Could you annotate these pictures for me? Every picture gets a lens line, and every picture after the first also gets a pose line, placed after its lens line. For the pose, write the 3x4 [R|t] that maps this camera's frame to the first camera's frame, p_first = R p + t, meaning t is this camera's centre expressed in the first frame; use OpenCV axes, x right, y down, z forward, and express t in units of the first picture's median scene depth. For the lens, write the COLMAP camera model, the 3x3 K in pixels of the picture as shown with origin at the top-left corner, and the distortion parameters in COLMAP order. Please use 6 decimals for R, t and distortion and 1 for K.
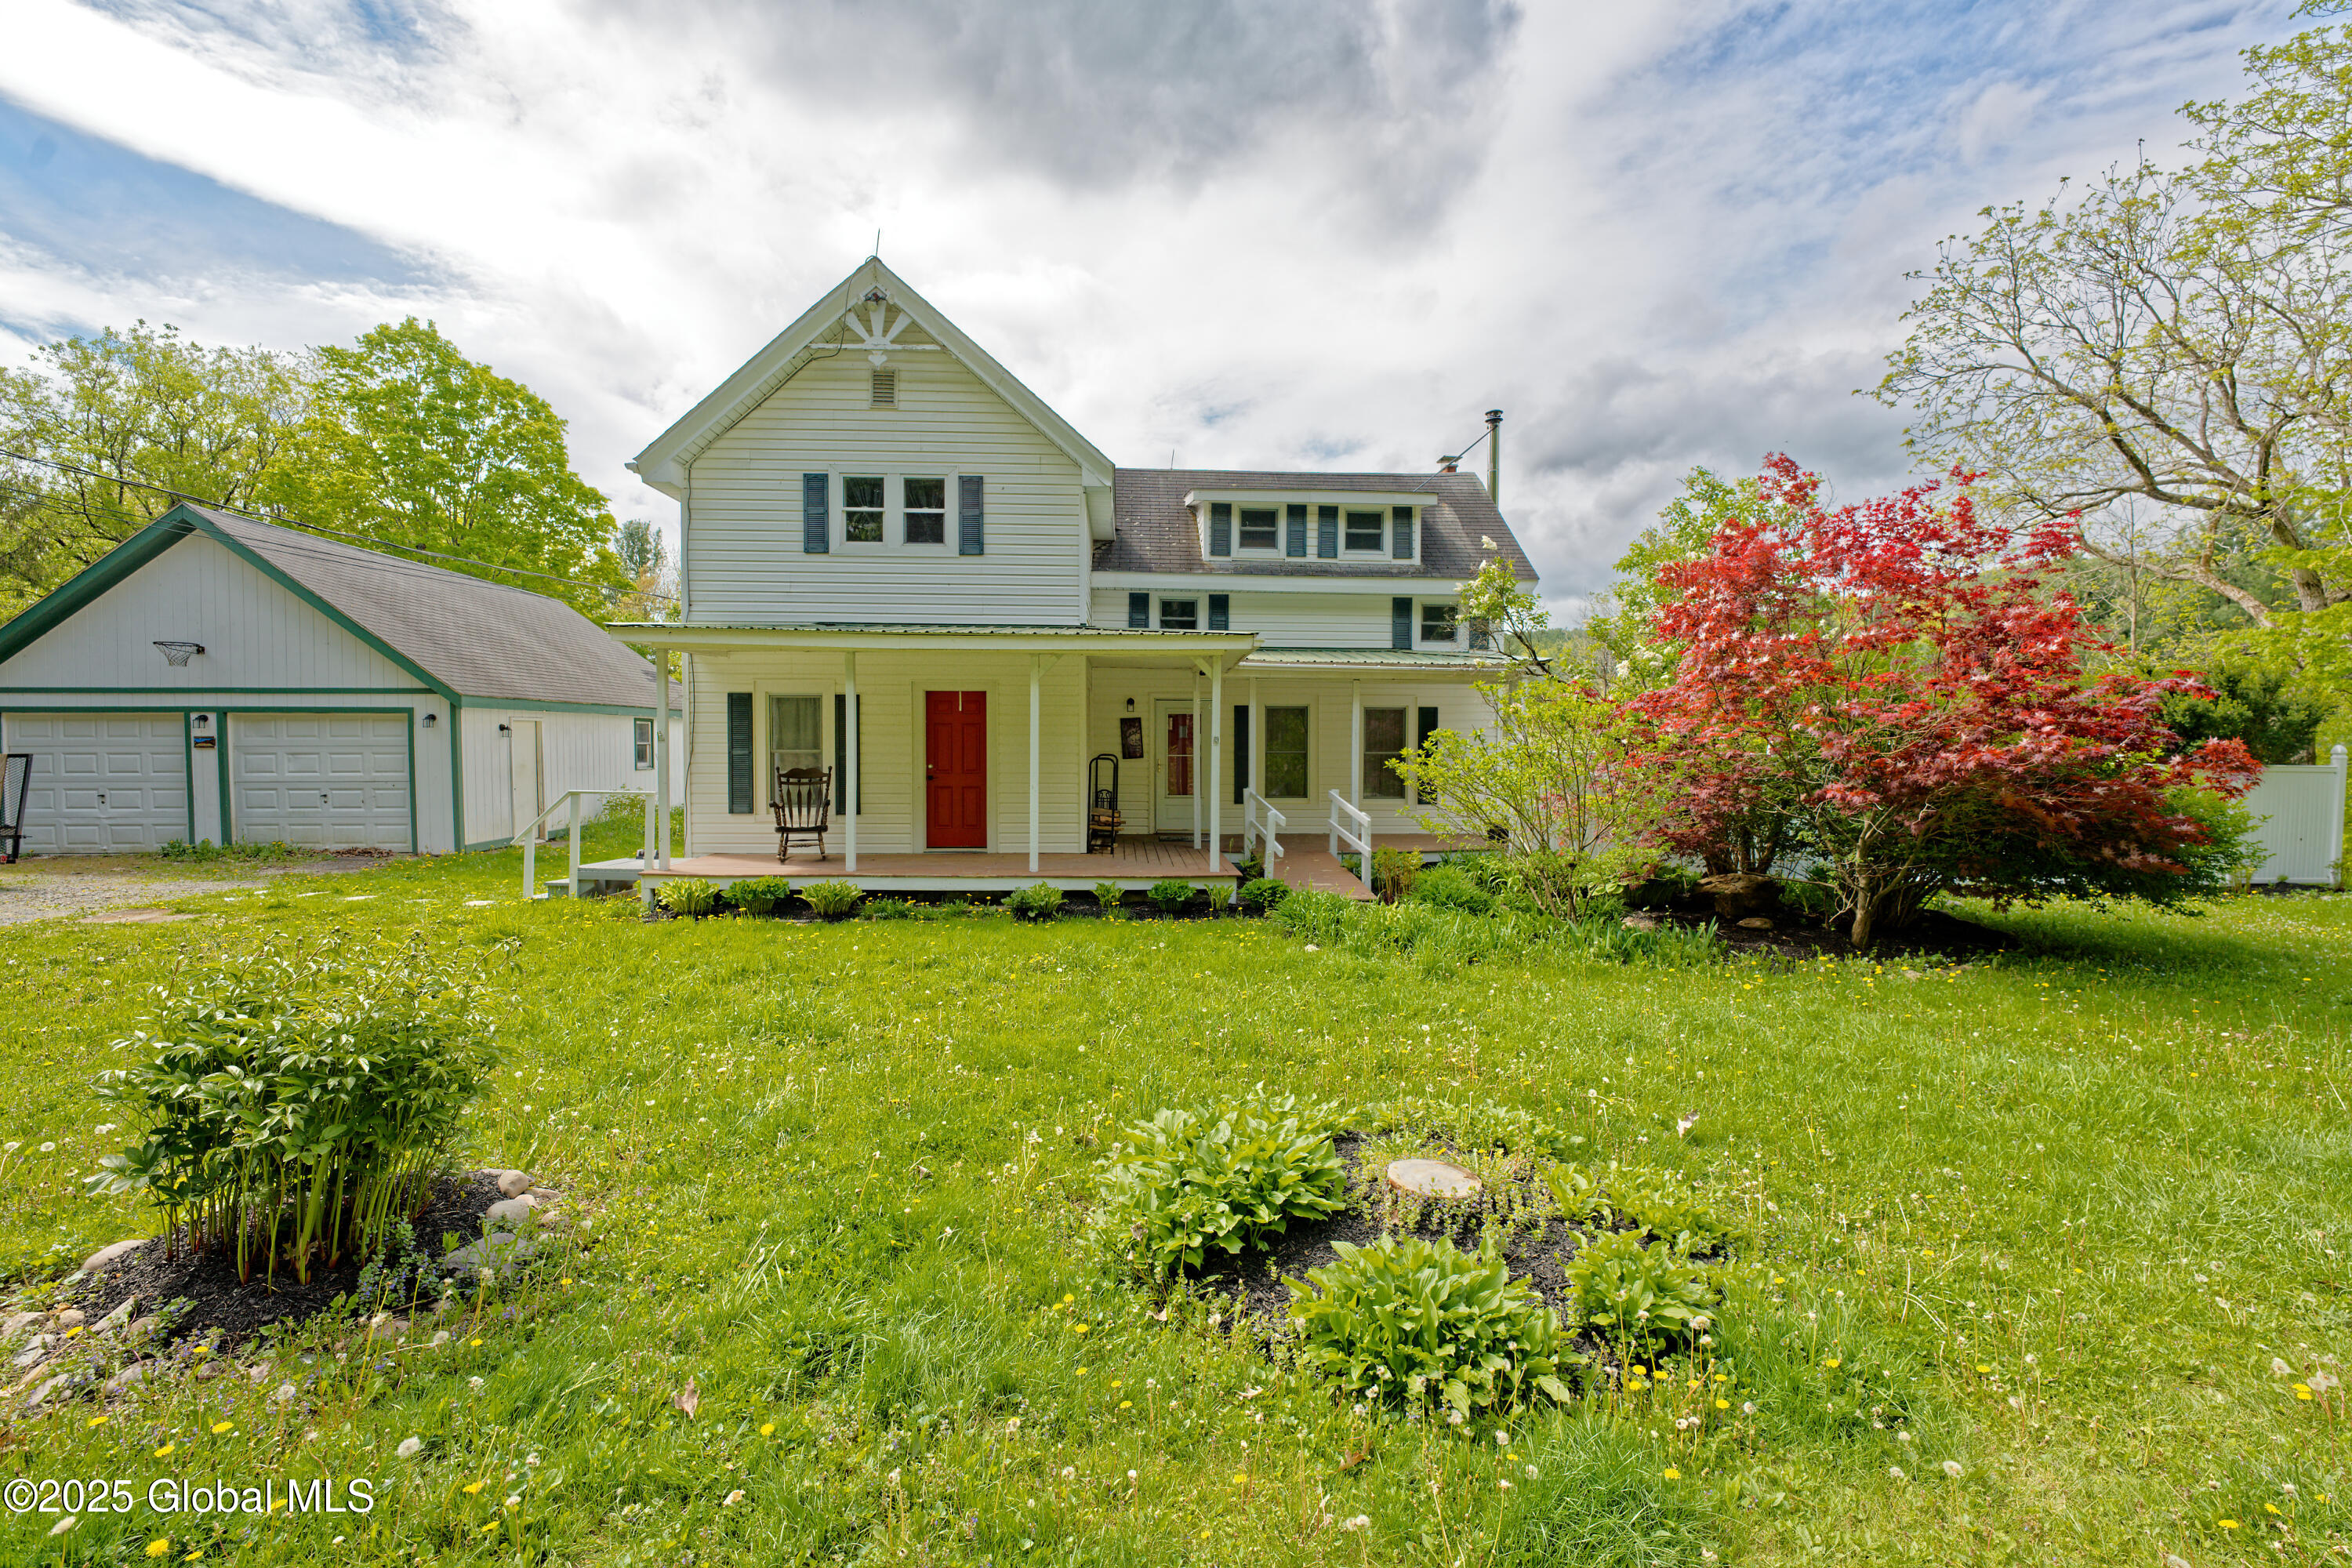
lens RADIAL K [[951.1, 0, 1174.5], [0, 951.1, 778.9], [0, 0, 1]] dist [-0.031986, 0.002976]
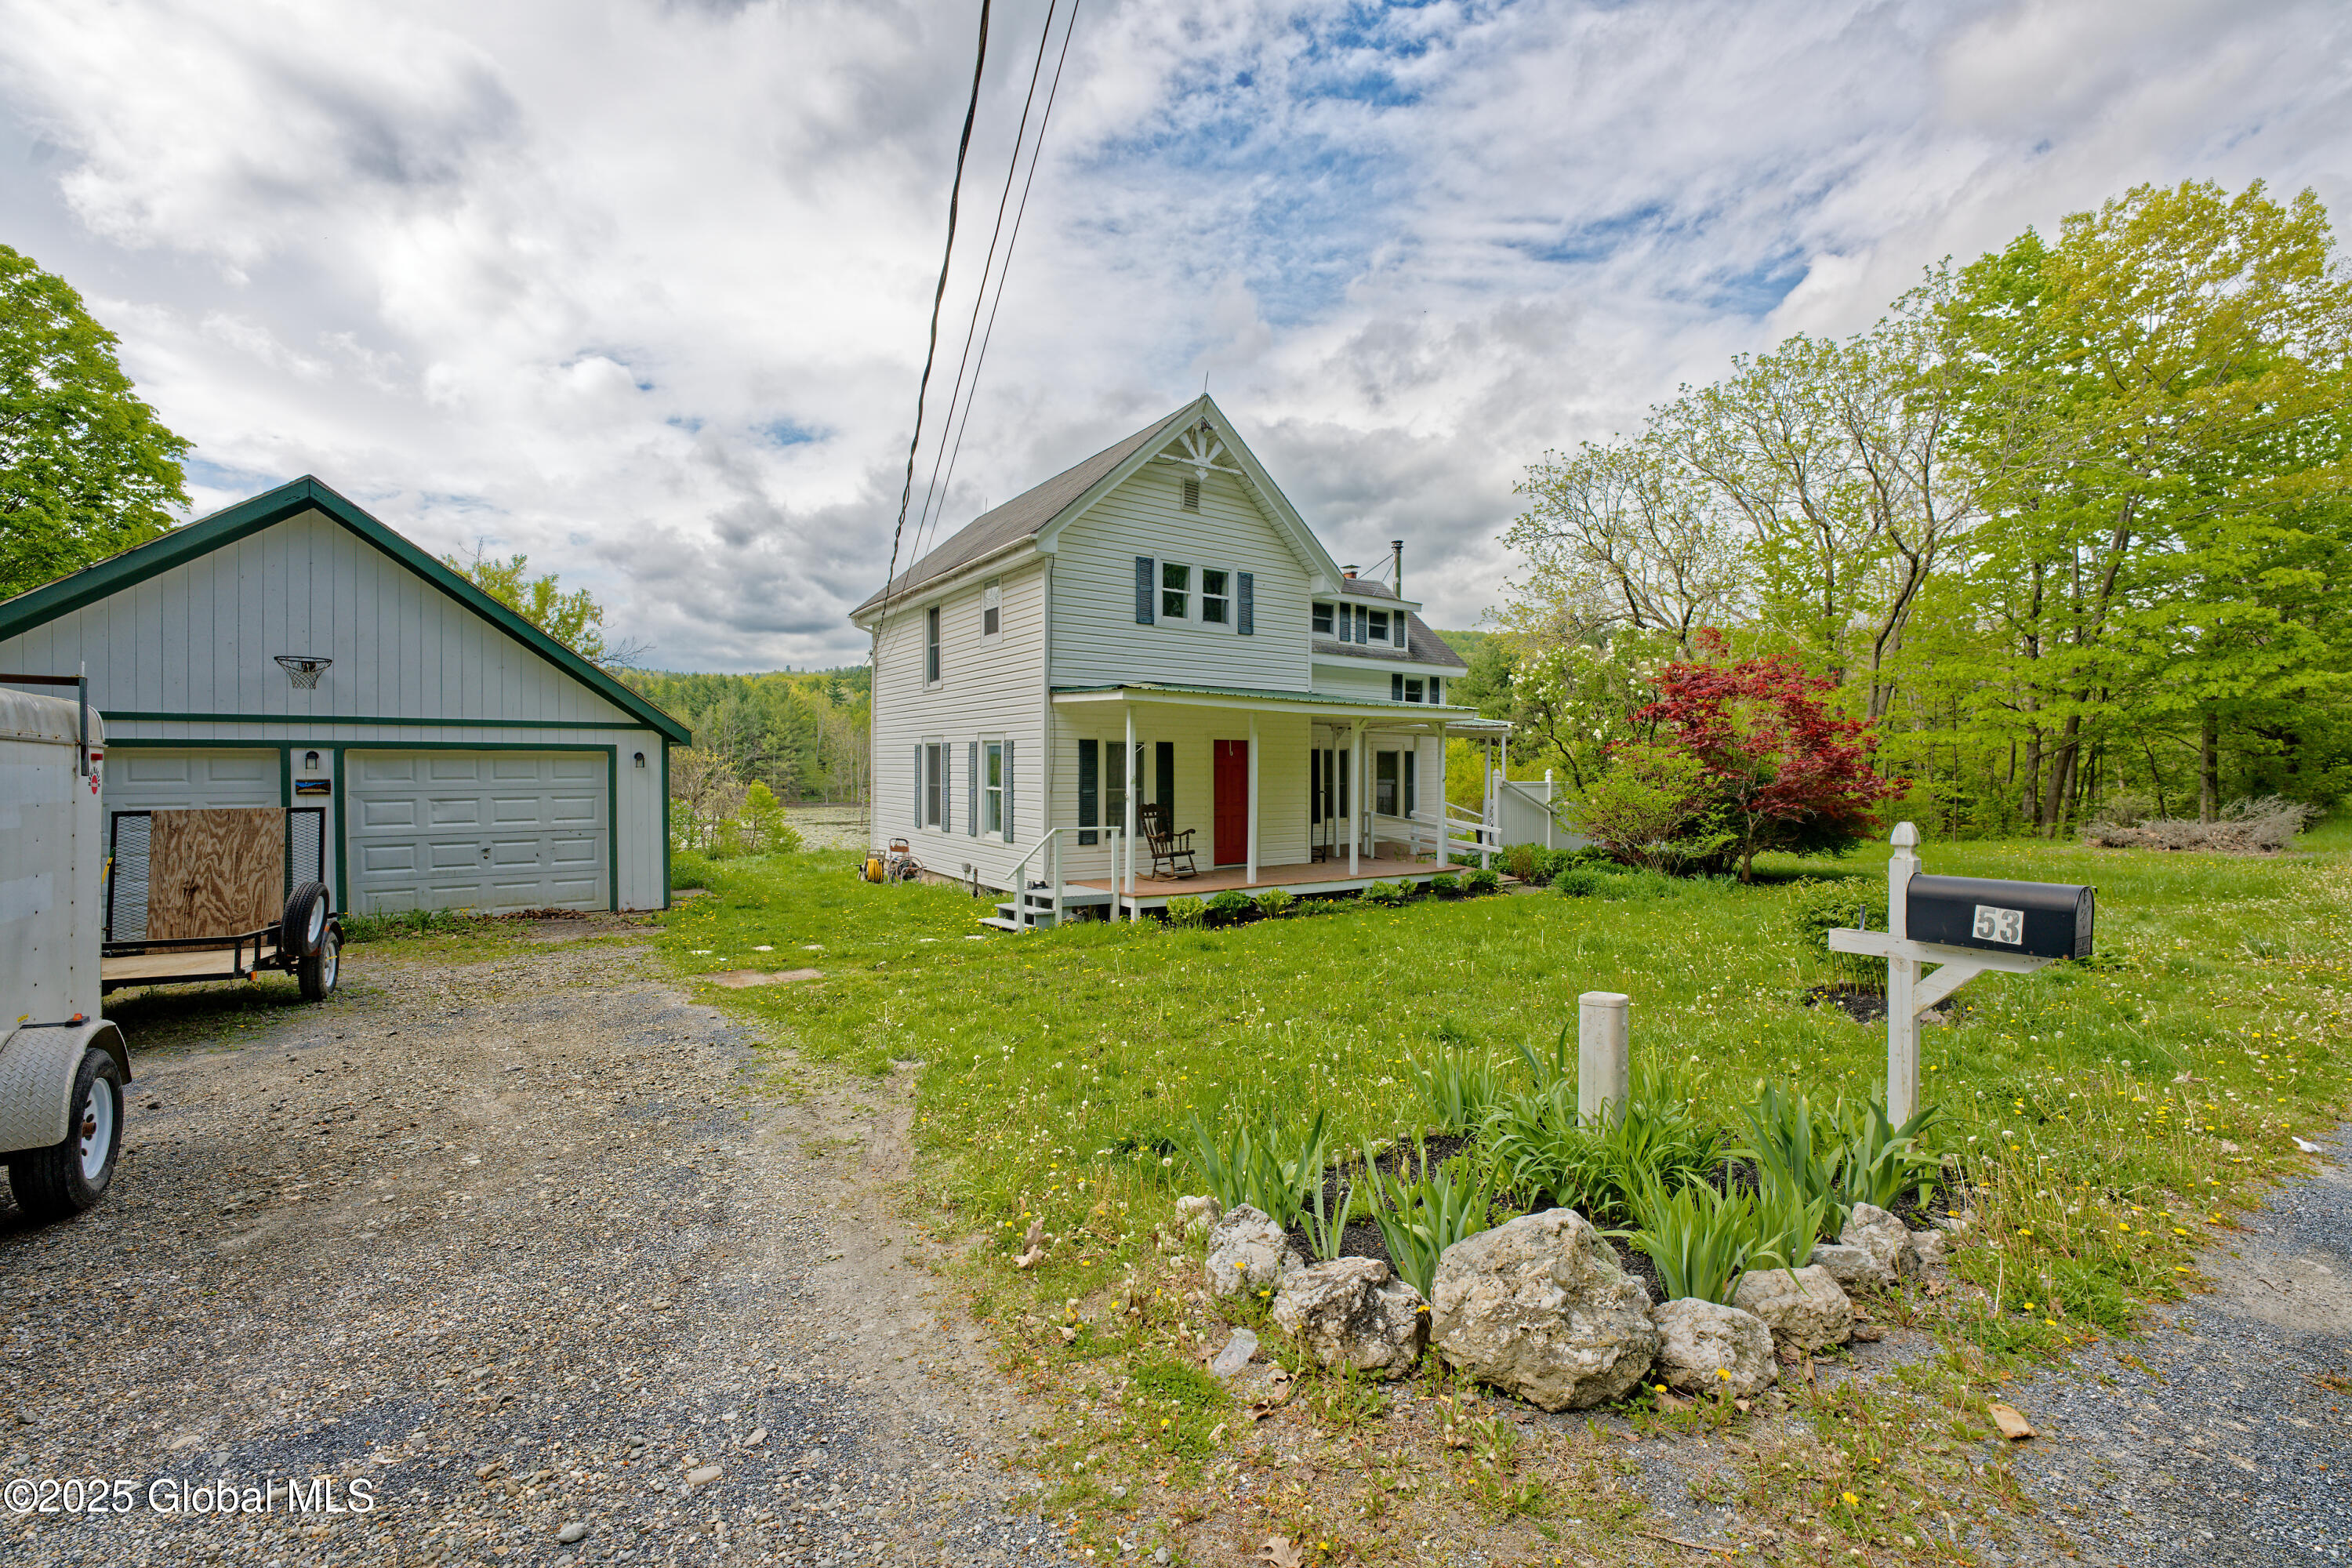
lens RADIAL K [[951.1, 0, 1174.5], [0, 951.1, 778.9], [0, 0, 1]] dist [-0.031986, 0.002976]
pose [[0.857437, -0.008250, 0.514523, -0.926798], [0.023044, 0.999484, -0.022377, -0.014118], [-0.514073, 0.031044, 0.857185, -0.041515]]
